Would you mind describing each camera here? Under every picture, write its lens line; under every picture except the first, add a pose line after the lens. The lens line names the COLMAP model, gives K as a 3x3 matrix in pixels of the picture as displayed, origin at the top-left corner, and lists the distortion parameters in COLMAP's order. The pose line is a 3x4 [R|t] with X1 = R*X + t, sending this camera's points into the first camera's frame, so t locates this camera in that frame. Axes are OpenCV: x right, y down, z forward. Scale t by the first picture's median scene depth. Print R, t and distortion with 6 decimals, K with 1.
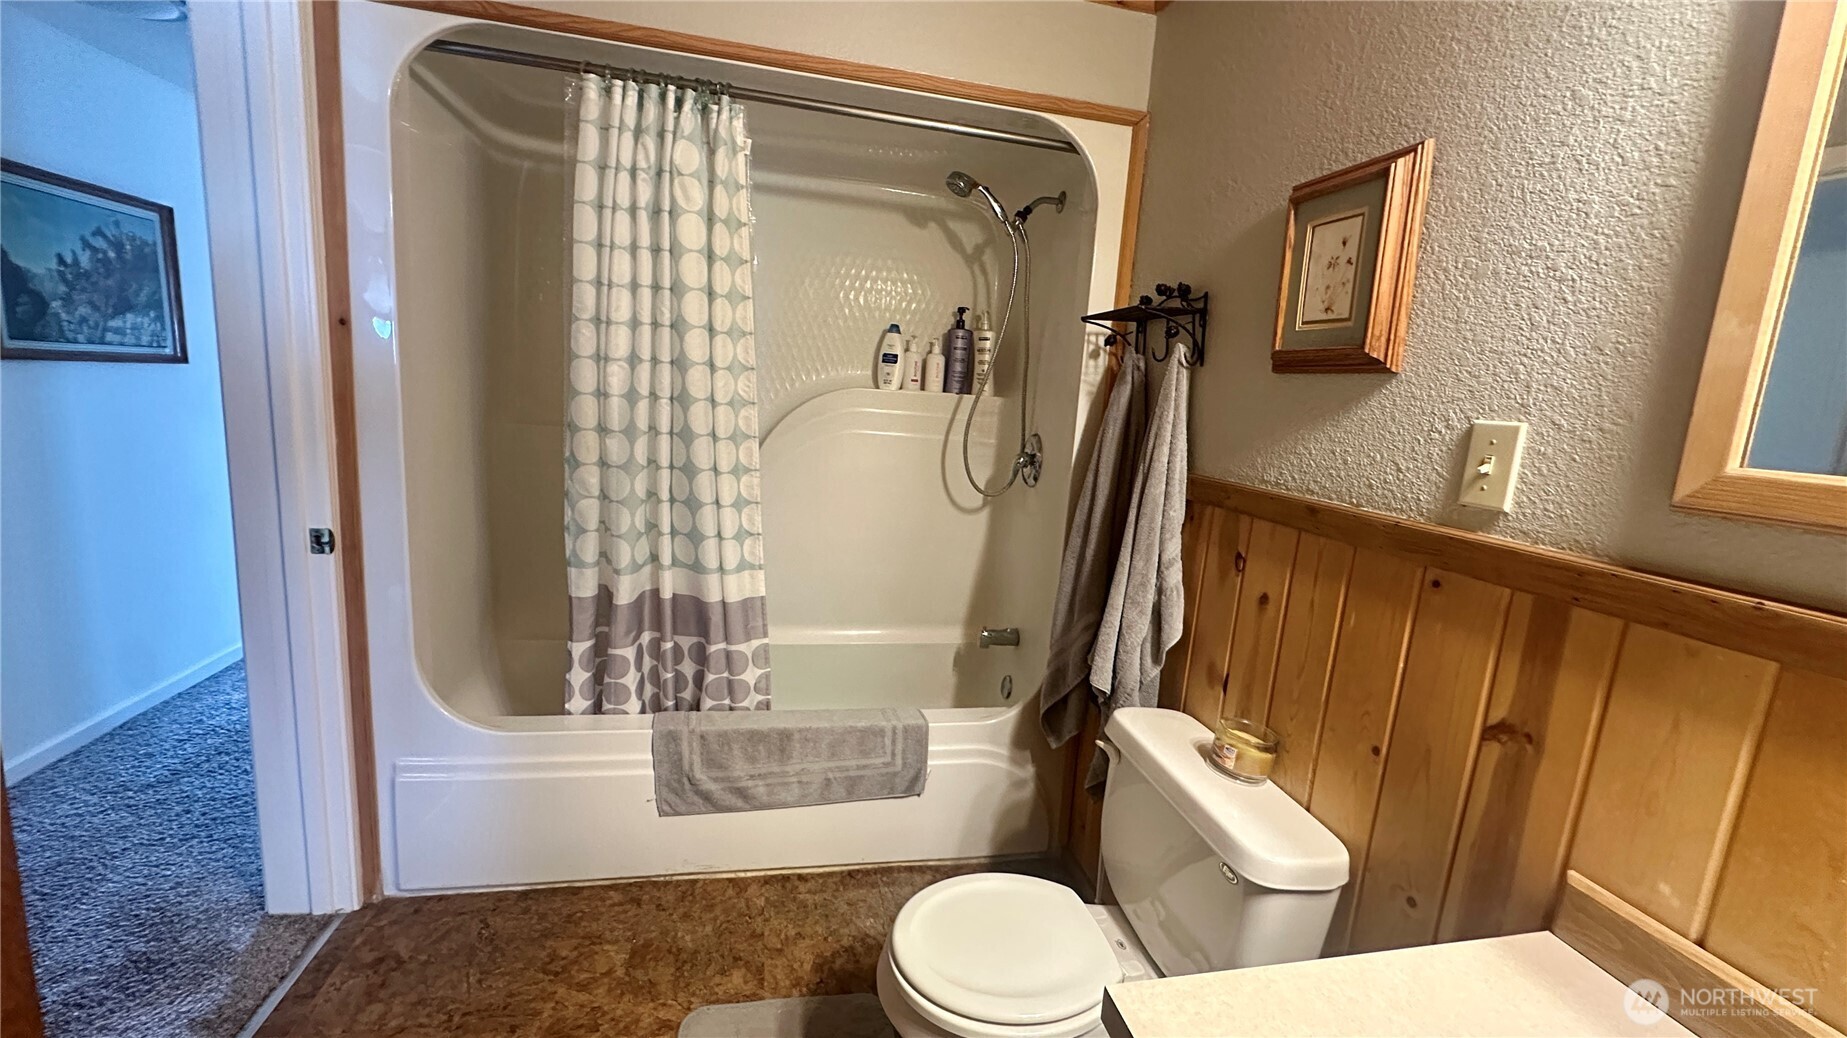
lens RADIAL K [[738.4, 0, 921.7], [0, 738.4, 516.2], [0, 0, 1]] dist [-0.002073, 0.000282]
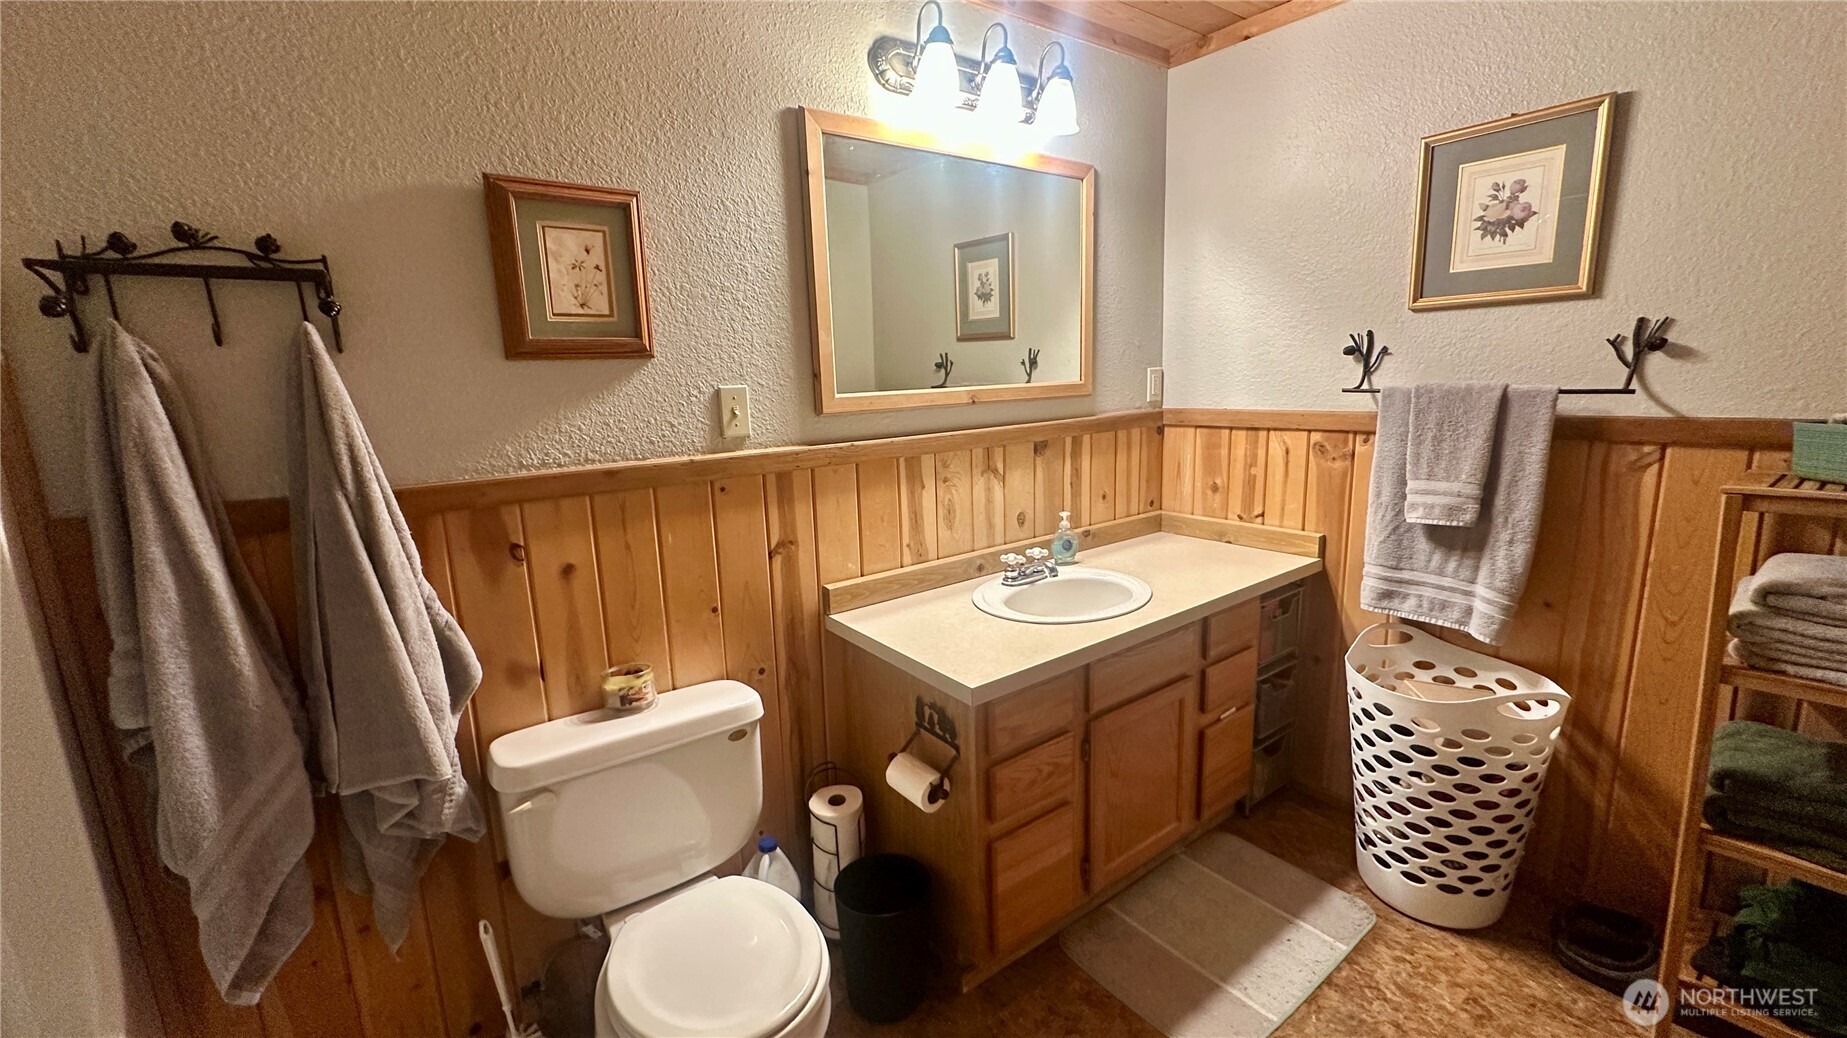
lens RADIAL K [[738.4, 0, 921.7], [0, 738.4, 516.2], [0, 0, 1]] dist [-0.002073, 0.000282]
pose [[-0.418923, -0.228639, 0.878765, -0.820937], [0.158439, 0.934527, 0.318679, -0.267245], [-0.894092, 0.272733, -0.355269, 1.075075]]
